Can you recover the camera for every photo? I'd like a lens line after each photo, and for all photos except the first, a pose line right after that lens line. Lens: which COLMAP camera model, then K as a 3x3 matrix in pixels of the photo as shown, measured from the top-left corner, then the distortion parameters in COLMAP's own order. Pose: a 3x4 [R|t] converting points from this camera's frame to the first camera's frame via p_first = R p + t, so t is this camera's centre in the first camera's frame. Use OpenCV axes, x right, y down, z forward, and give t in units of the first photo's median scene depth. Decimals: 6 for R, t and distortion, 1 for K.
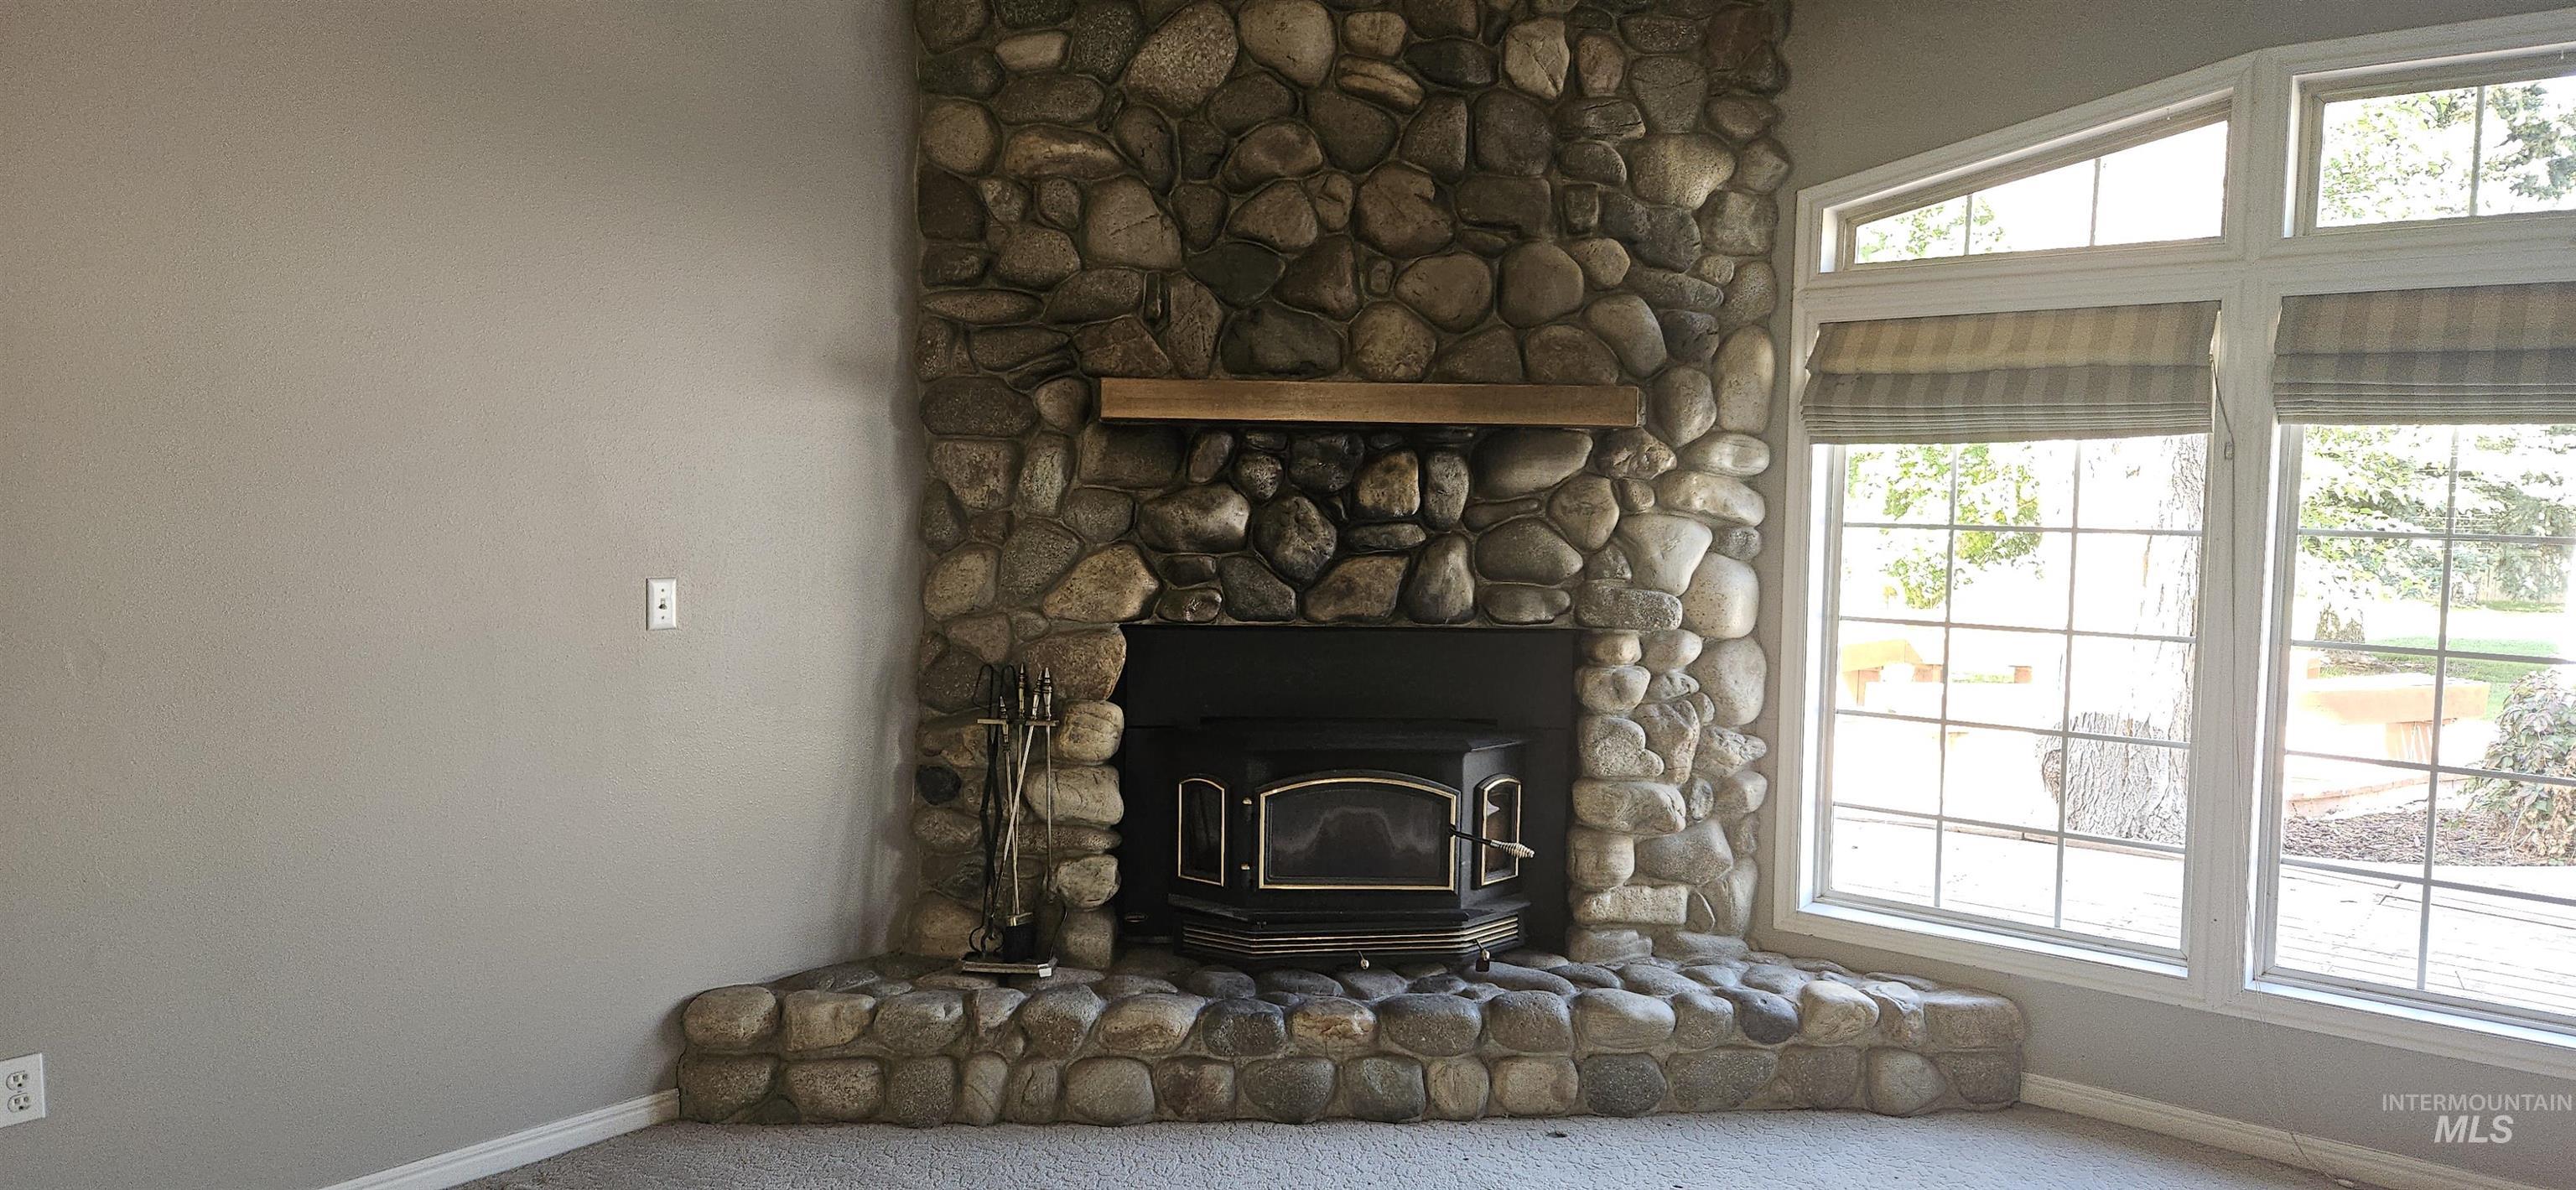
lens RADIAL K [[1796.0, 0, 1288.0], [0, 1796.0, 595.0], [0, 0, 1]] dist [0.092546, -0.000556]
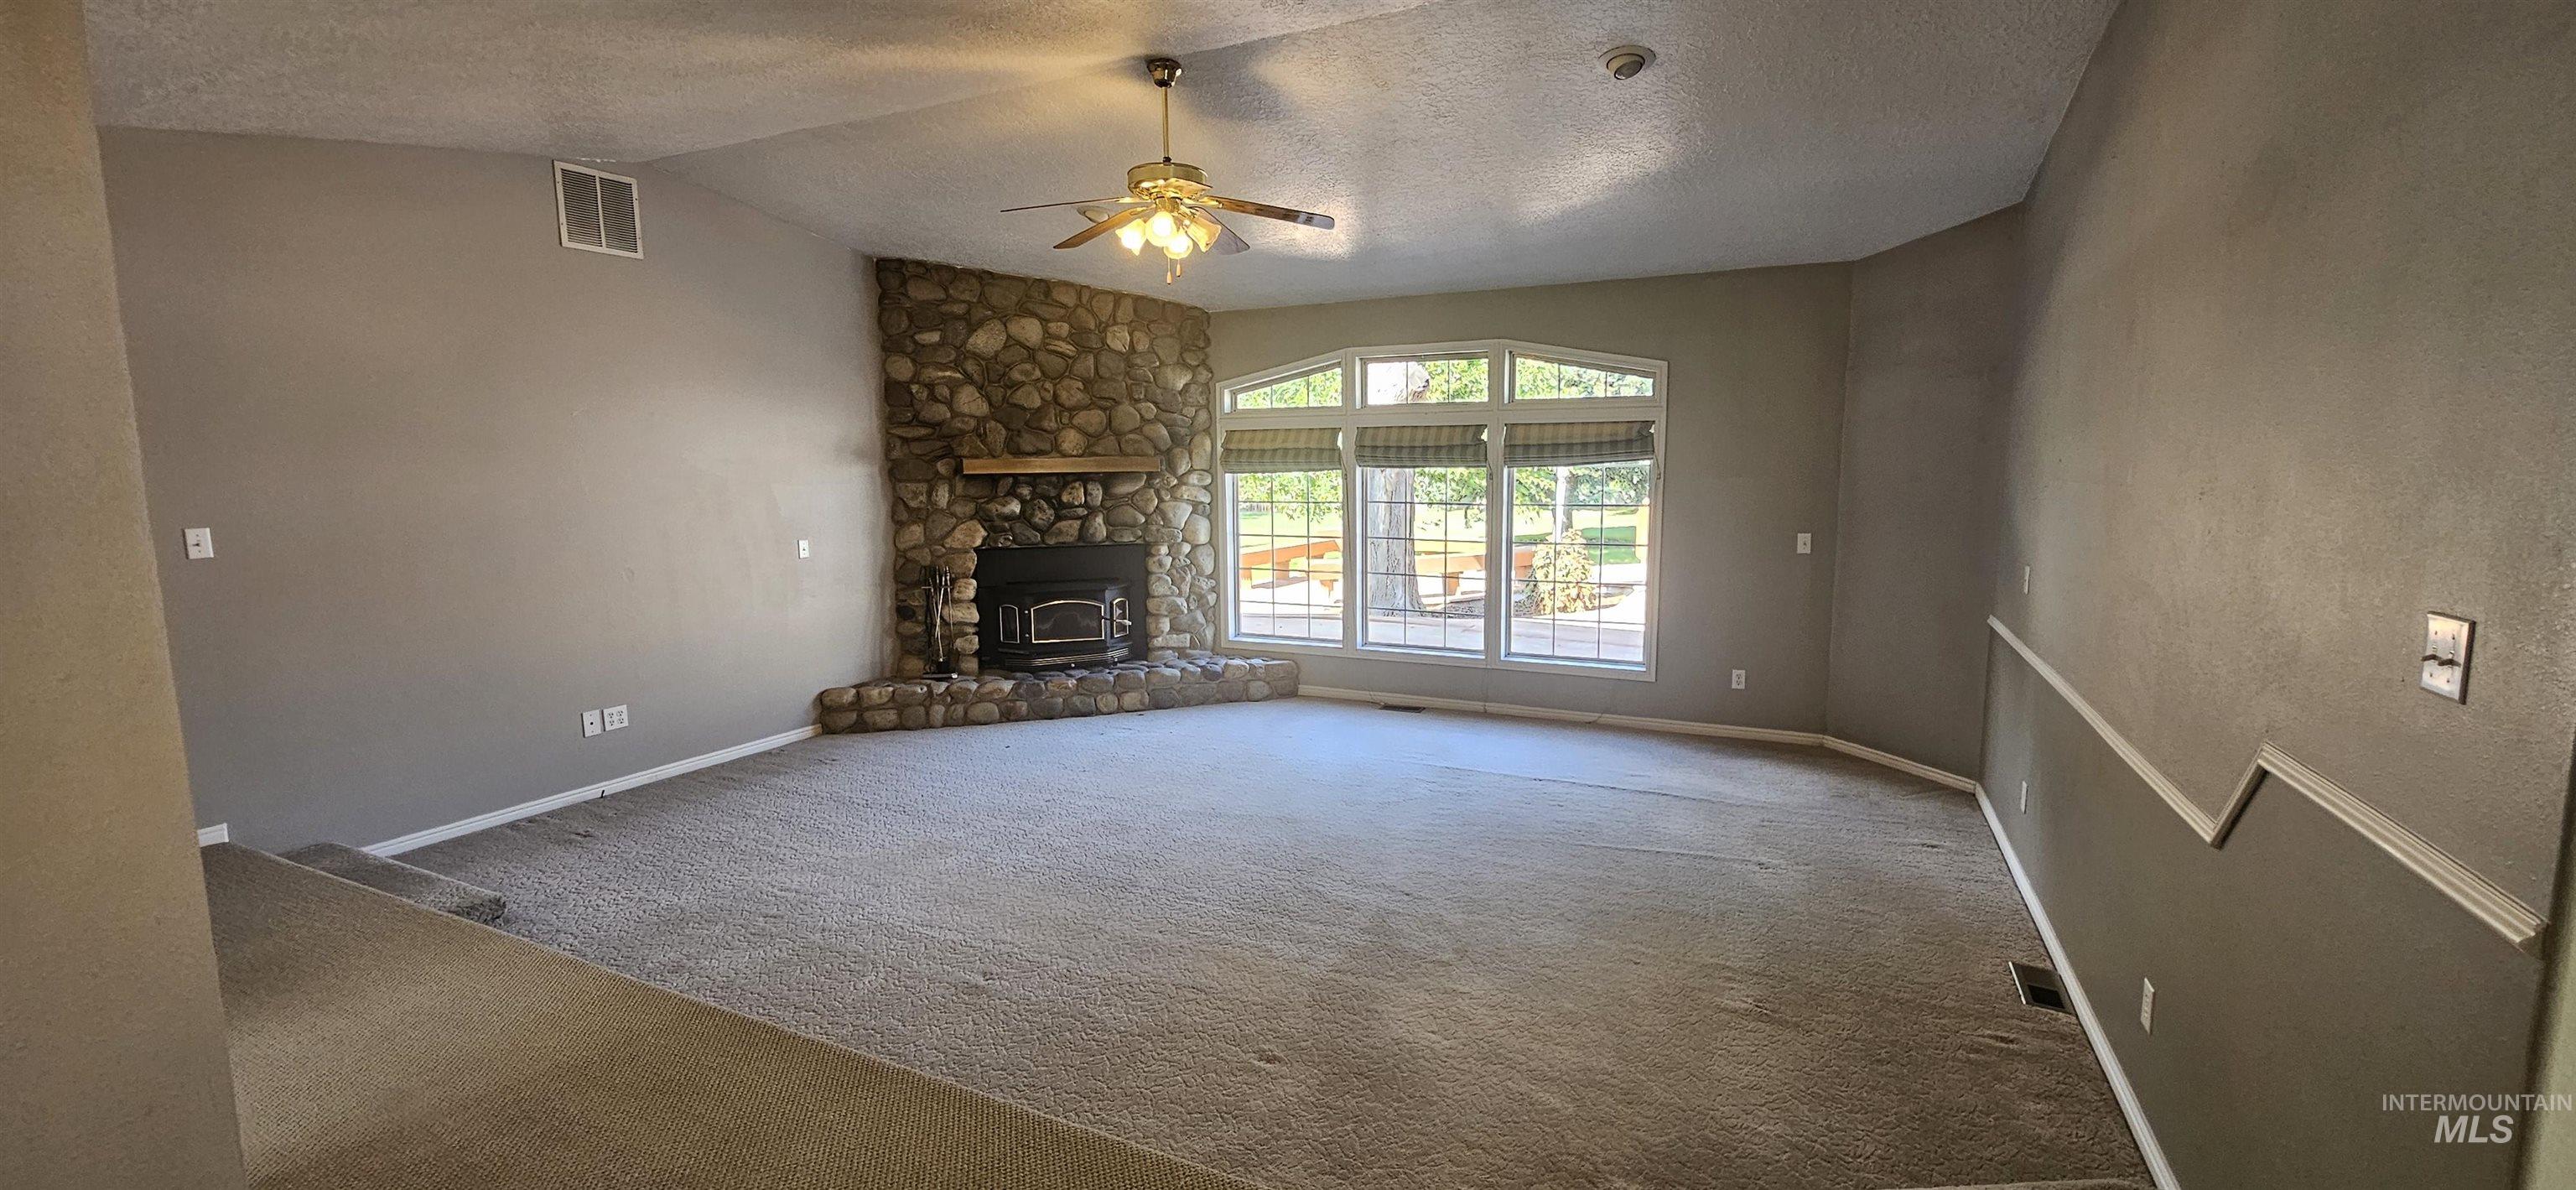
lens RADIAL K [[1077.7, 0, 1279.0], [0, 1077.7, 602.6], [0, 0, 1]] dist [-0.001810, -0.000123]
pose [[0.974582, -0.055306, 0.217099, -0.003098], [0.040052, 0.996450, 0.074049, -0.004692], [-0.220423, -0.063472, 0.973337, -0.681885]]
